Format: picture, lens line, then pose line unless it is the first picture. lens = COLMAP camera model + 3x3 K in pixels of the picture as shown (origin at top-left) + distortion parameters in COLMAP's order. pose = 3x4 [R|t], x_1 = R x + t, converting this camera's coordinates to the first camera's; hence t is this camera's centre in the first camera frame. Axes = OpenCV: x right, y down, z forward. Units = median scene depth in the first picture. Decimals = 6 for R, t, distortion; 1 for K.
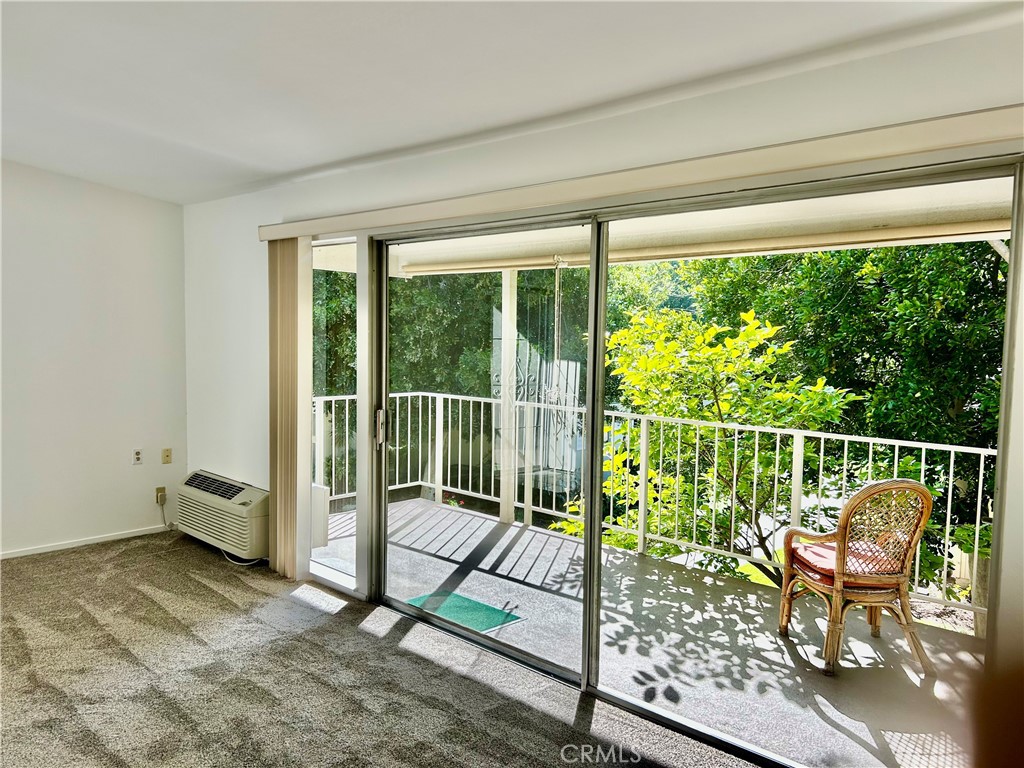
lens RADIAL K [[776.8, 0, 506.8], [0, 776.8, 390.3], [0, 0, 1]] dist [0.040200, -0.044156]
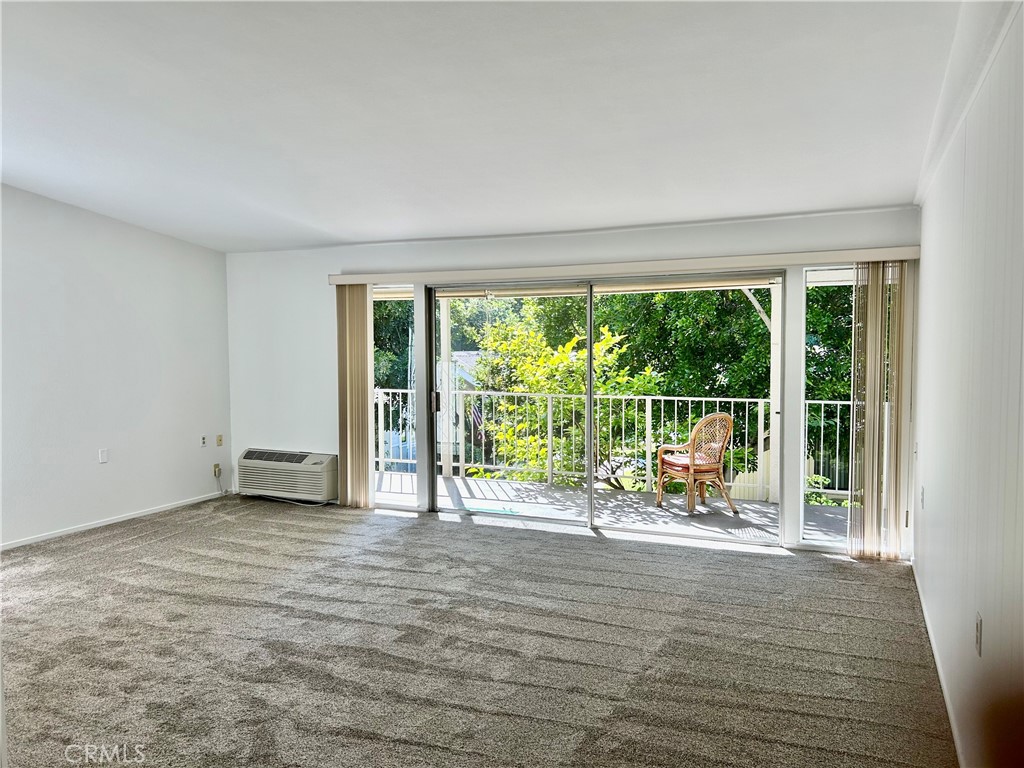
lens RADIAL K [[776.8, 0, 511.3], [0, 776.8, 380.0], [0, 0, 1]] dist [0.040200, -0.044156]
pose [[0.941869, -0.037456, 0.333885, -0.497111], [0.045750, 0.998808, -0.017009, 0.032171], [-0.332850, 0.031295, 0.942460, -0.524190]]
